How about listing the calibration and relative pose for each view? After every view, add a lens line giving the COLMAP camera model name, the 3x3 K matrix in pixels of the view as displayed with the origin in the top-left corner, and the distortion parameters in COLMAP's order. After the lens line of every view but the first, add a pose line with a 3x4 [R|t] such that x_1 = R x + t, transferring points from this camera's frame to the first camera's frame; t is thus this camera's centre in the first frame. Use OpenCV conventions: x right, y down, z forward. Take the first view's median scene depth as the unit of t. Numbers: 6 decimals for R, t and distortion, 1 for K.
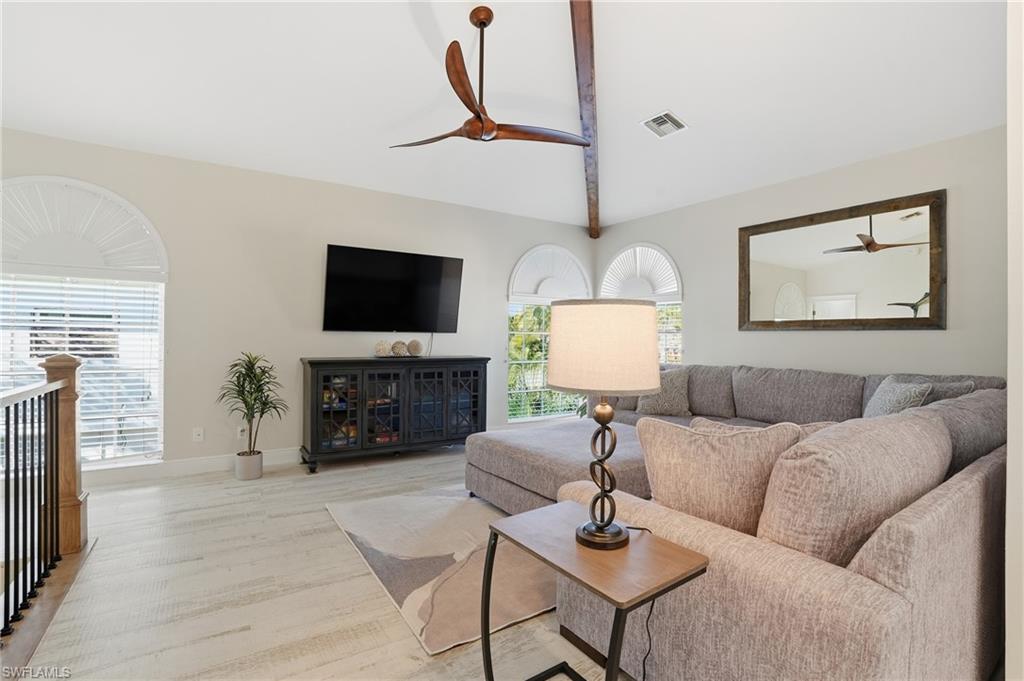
lens RADIAL K [[471.1, 0, 510.8], [0, 471.1, 335.6], [0, 0, 1]] dist [-0.029672, 0.002109]
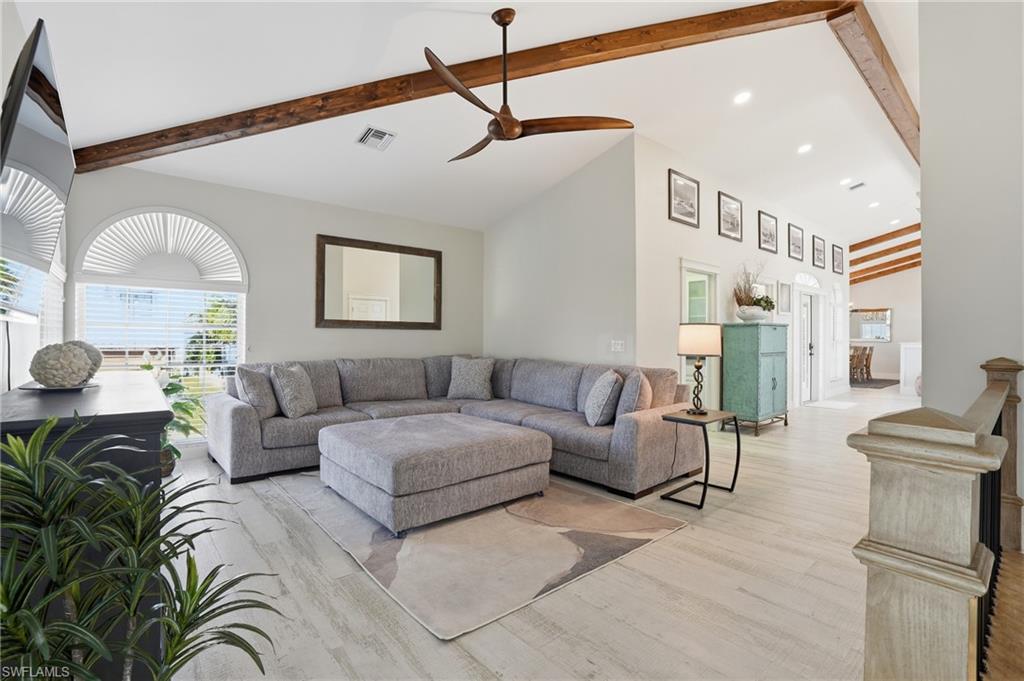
lens RADIAL K [[471.1, 0, 509.6], [0, 471.1, 338.5], [0, 0, 1]] dist [-0.029672, 0.002109]
pose [[-0.117092, -0.011824, 0.993051, -0.872607], [-0.007981, 0.999908, 0.010964, -0.001949], [-0.993089, -0.006642, -0.117176, 0.906674]]
